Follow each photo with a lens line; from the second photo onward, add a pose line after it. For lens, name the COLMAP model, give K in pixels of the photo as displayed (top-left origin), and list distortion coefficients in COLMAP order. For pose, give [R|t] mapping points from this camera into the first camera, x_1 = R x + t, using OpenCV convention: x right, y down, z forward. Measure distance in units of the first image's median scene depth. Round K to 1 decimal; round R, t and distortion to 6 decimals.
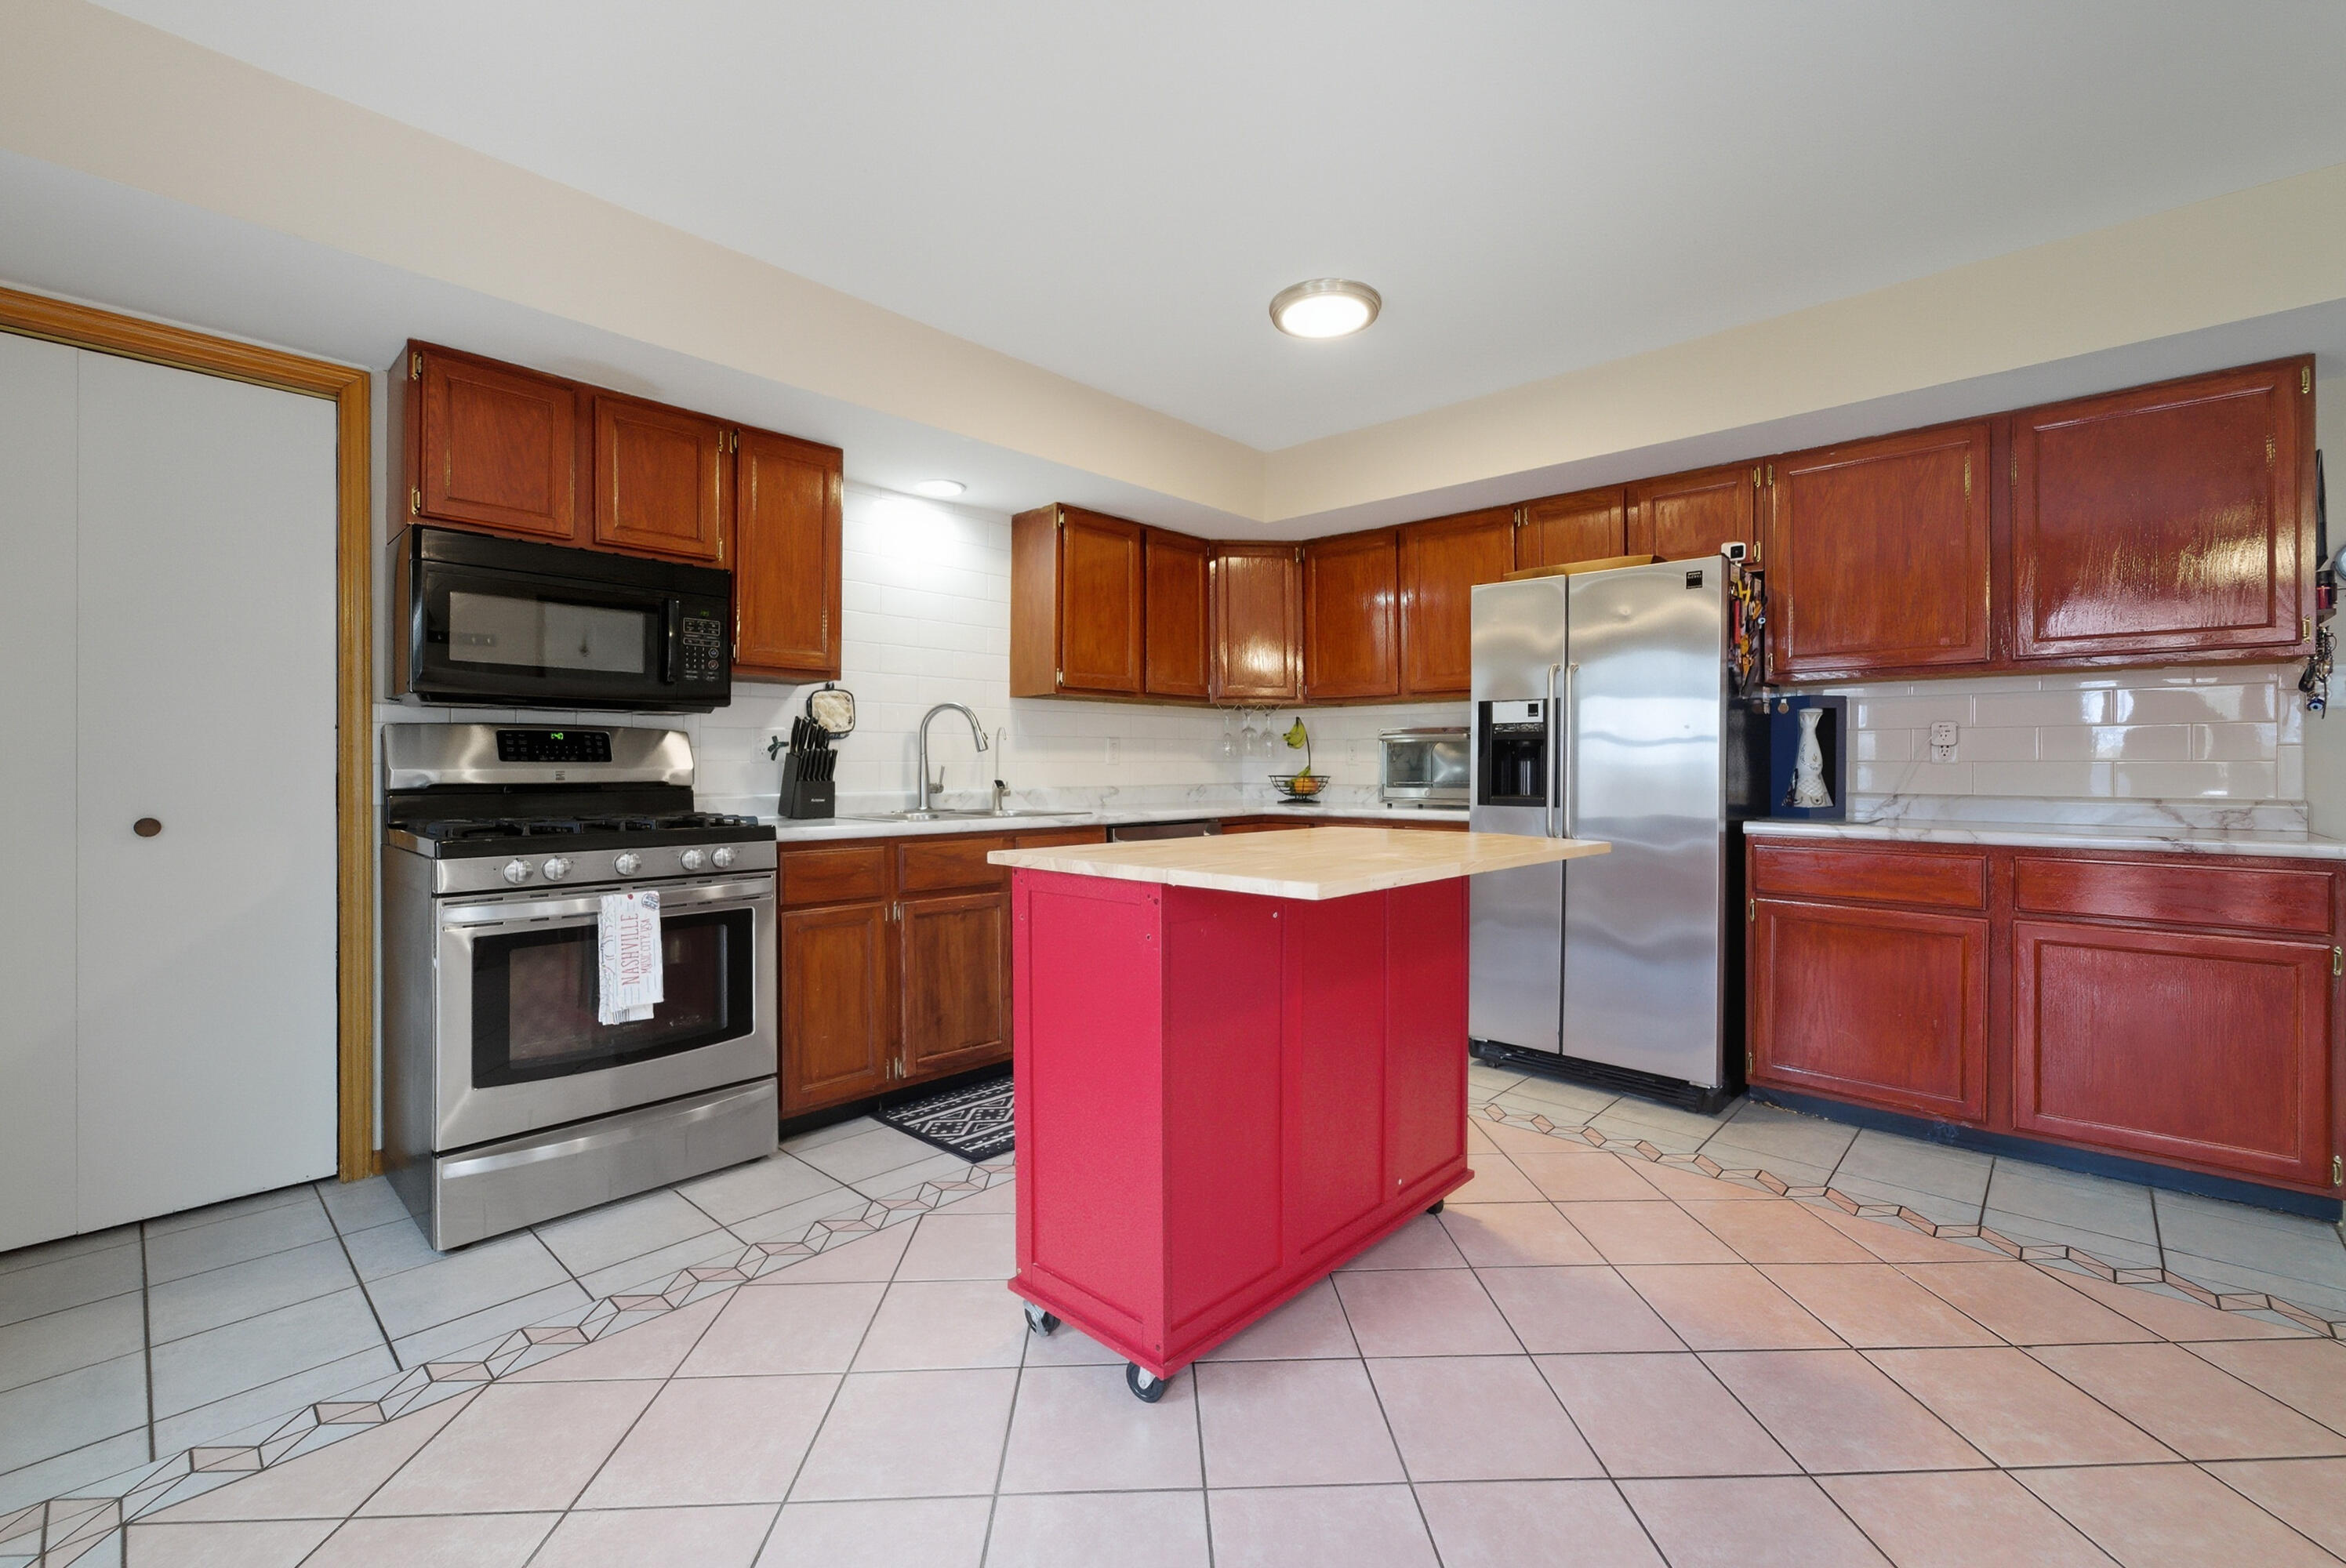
lens RADIAL K [[957.1, 0, 1174.2], [0, 957.1, 766.0], [0, 0, 1]] dist [-0.000927, -0.000586]
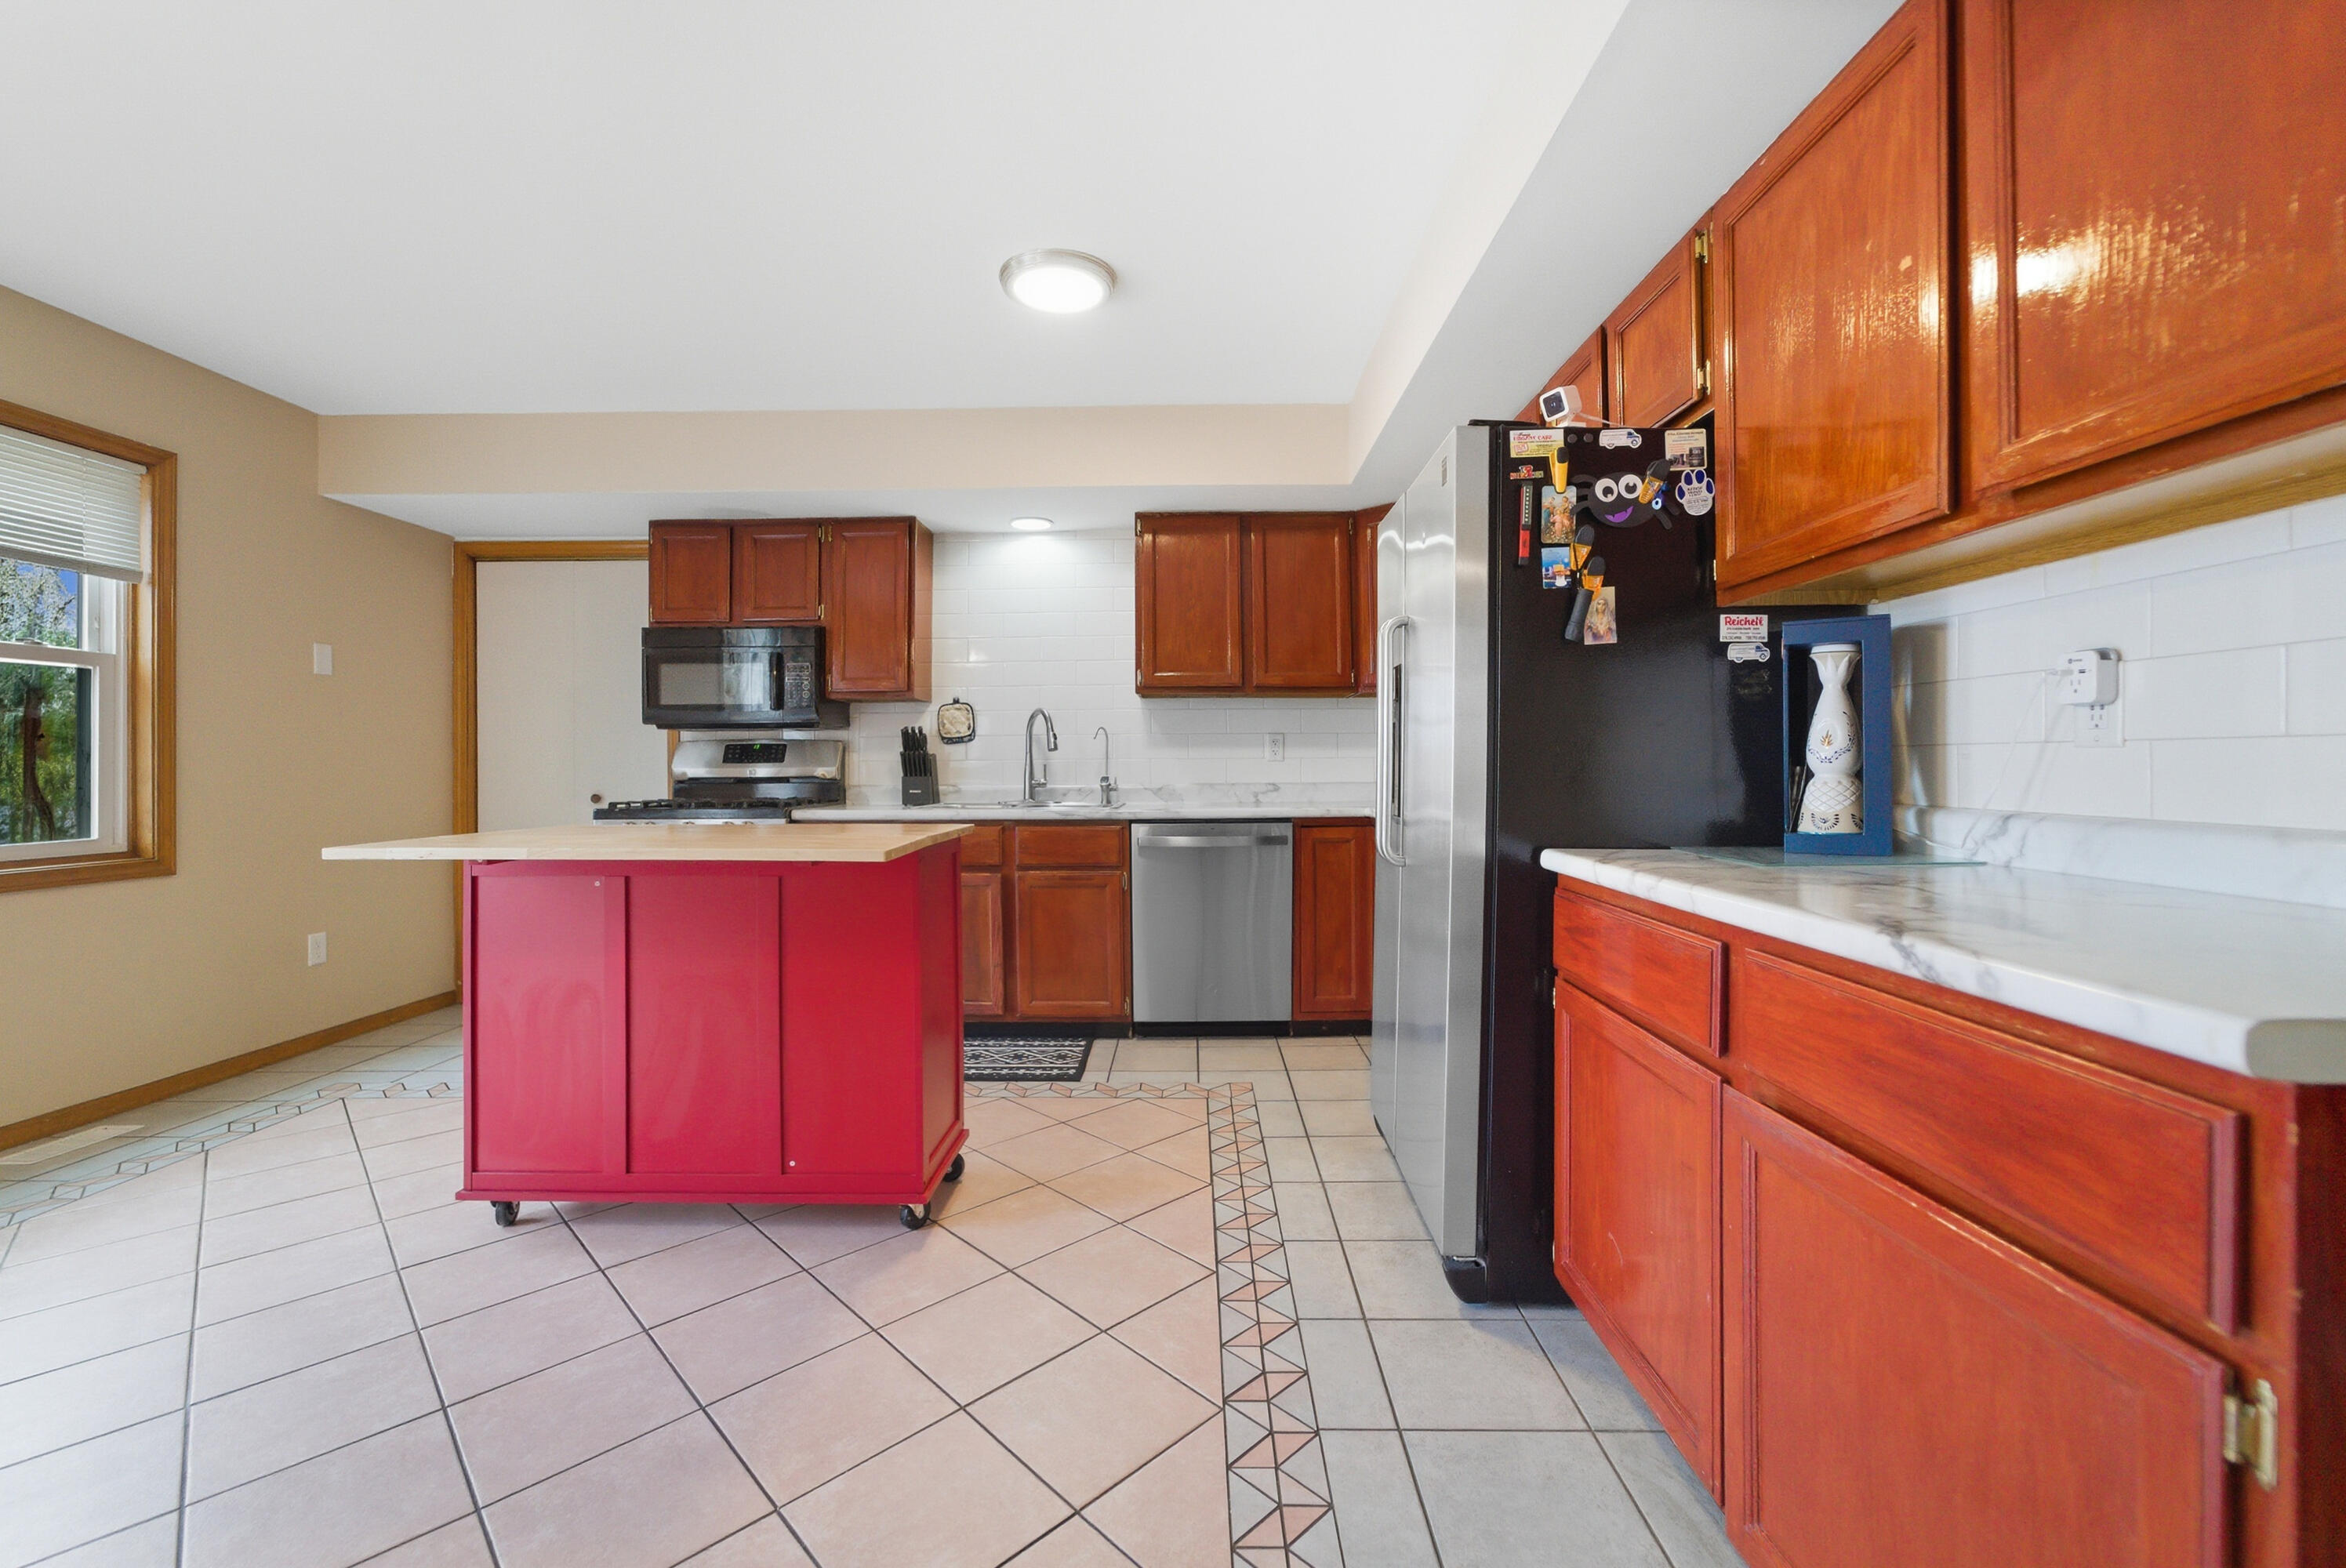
lens RADIAL K [[957.1, 0, 1177.4], [0, 957.1, 768.1], [0, 0, 1]] dist [-0.000927, -0.000586]
pose [[0.676805, -0.002420, -0.736159, 0.892494], [0.007790, 0.999962, 0.003875, 0.001814], [0.736122, -0.008357, 0.676798, 0.420156]]
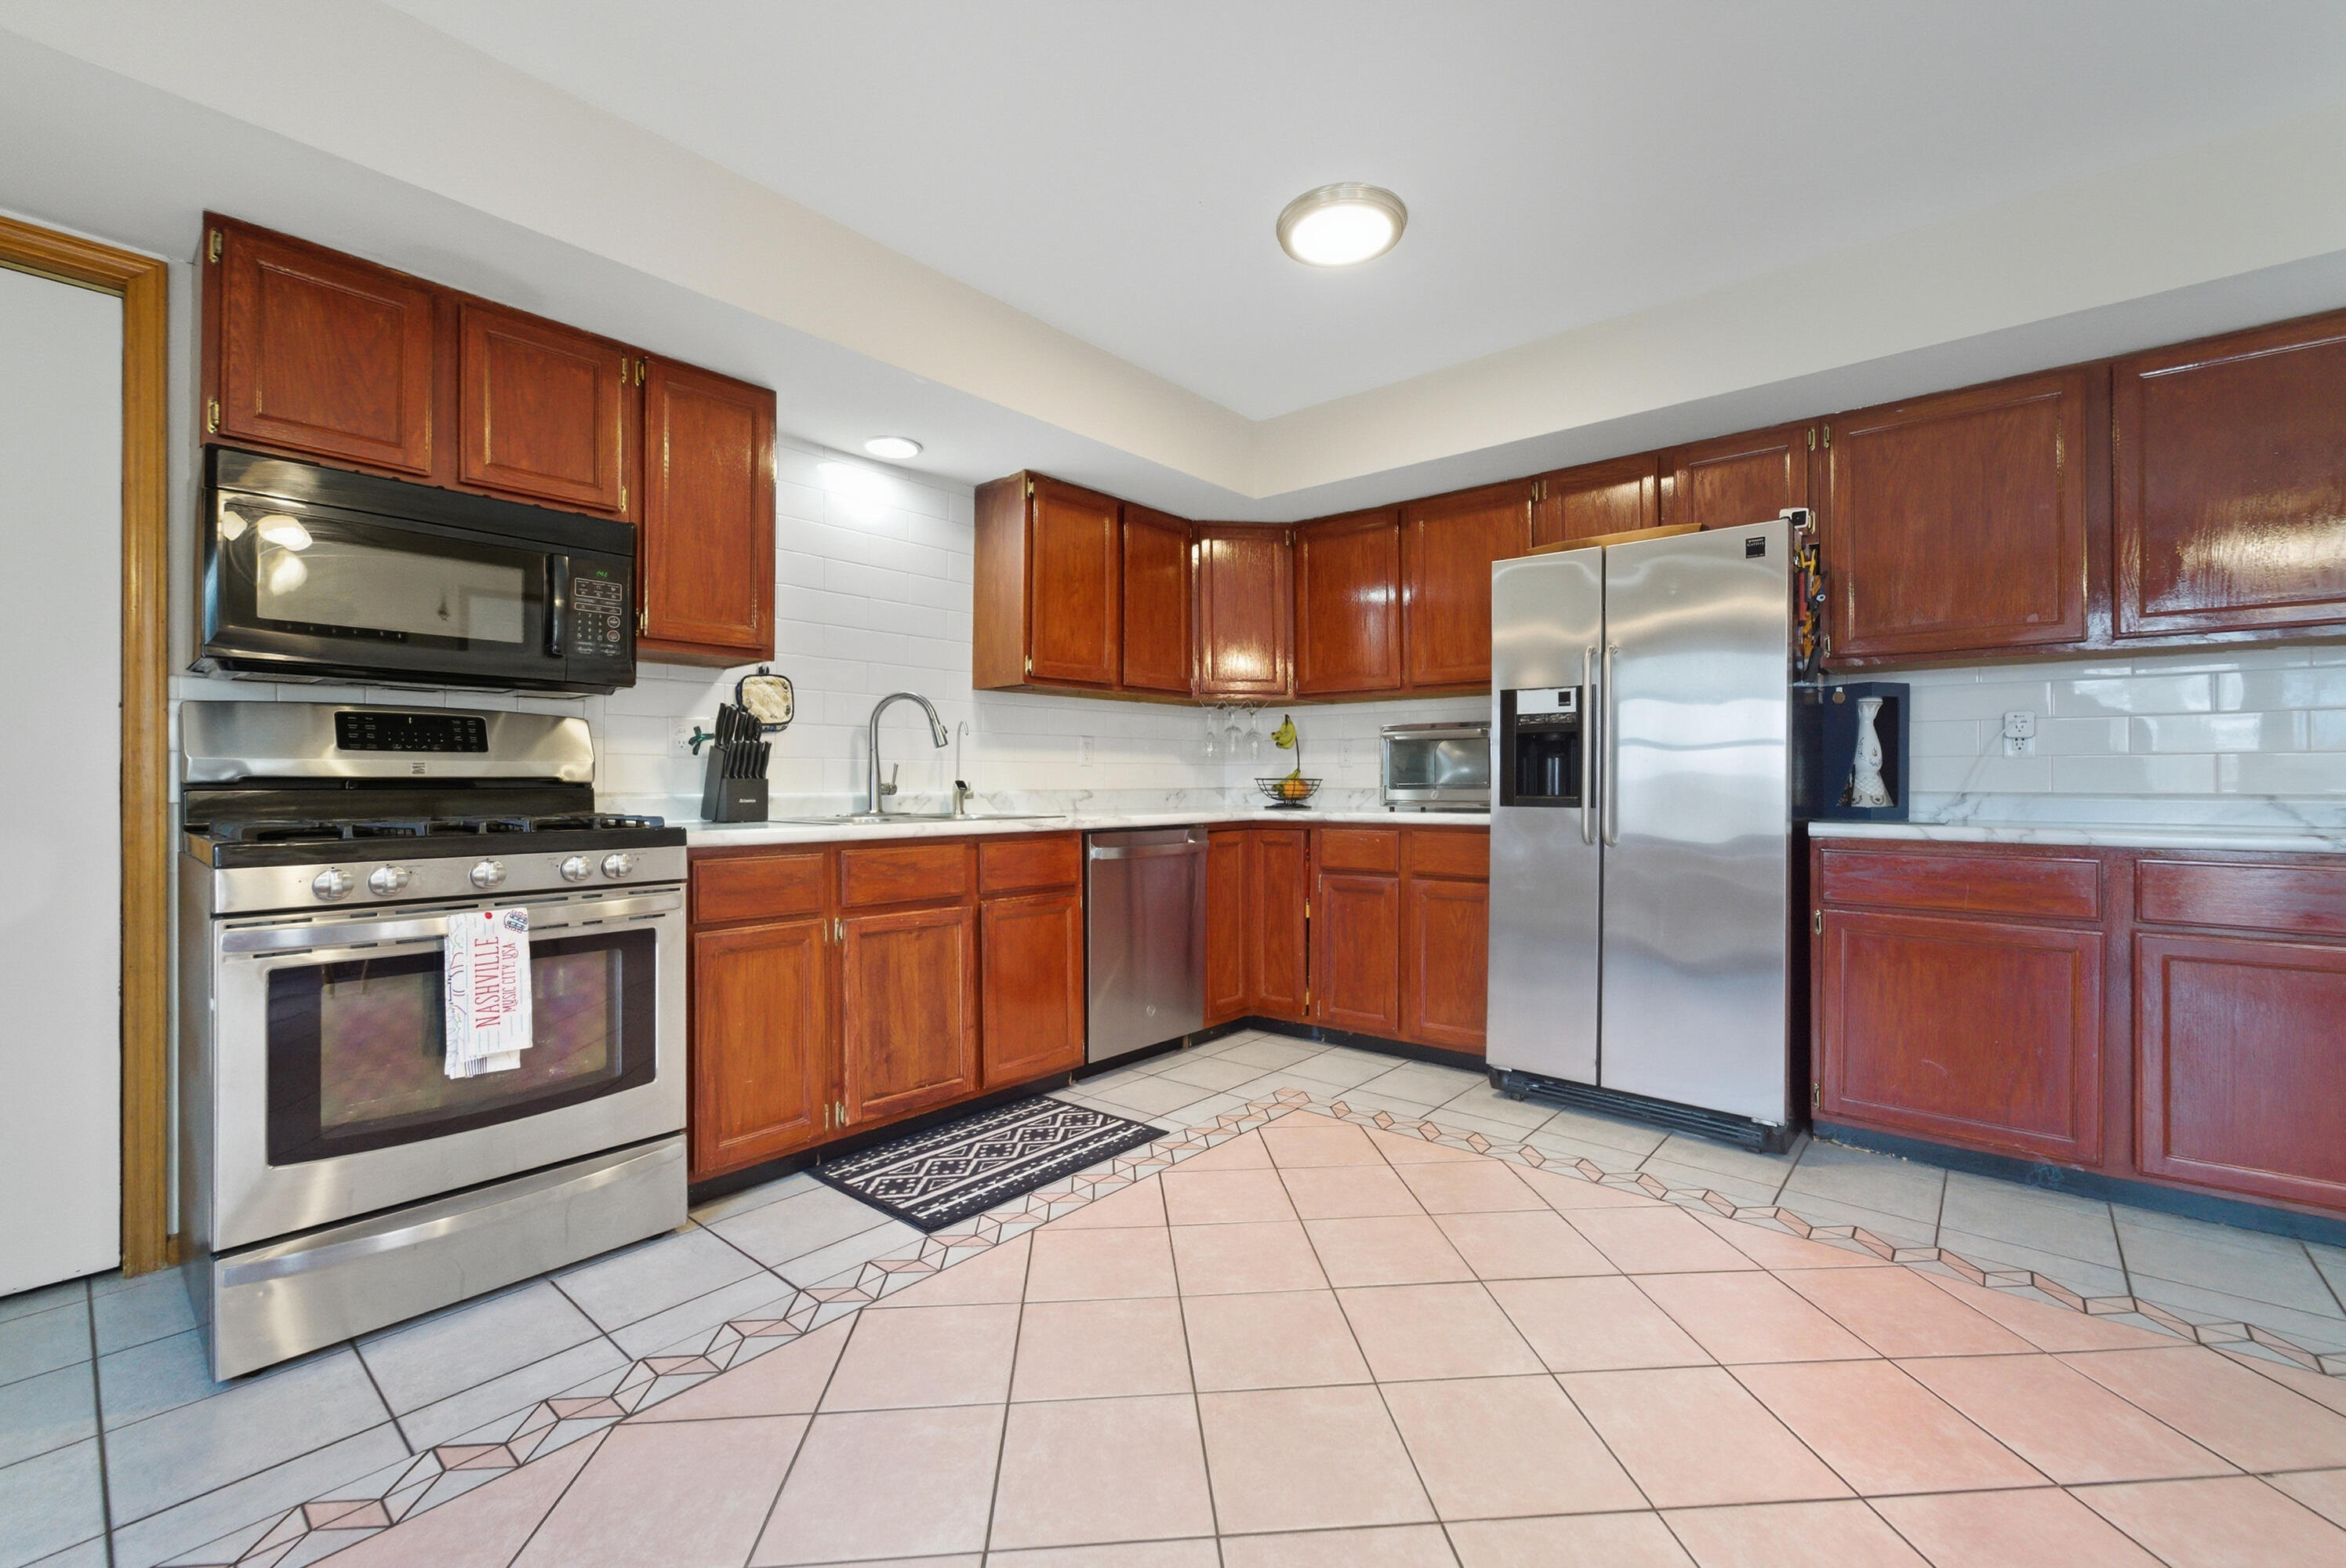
lens RADIAL K [[957.1, 0, 1176.4], [0, 957.1, 778.5], [0, 0, 1]] dist [-0.000927, -0.000586]
pose [[0.999249, -0.000441, 0.038745, -0.022392], [0.000480, 0.999999, -0.000988, 0.018120], [-0.038744, 0.001006, 0.999249, 0.140269]]
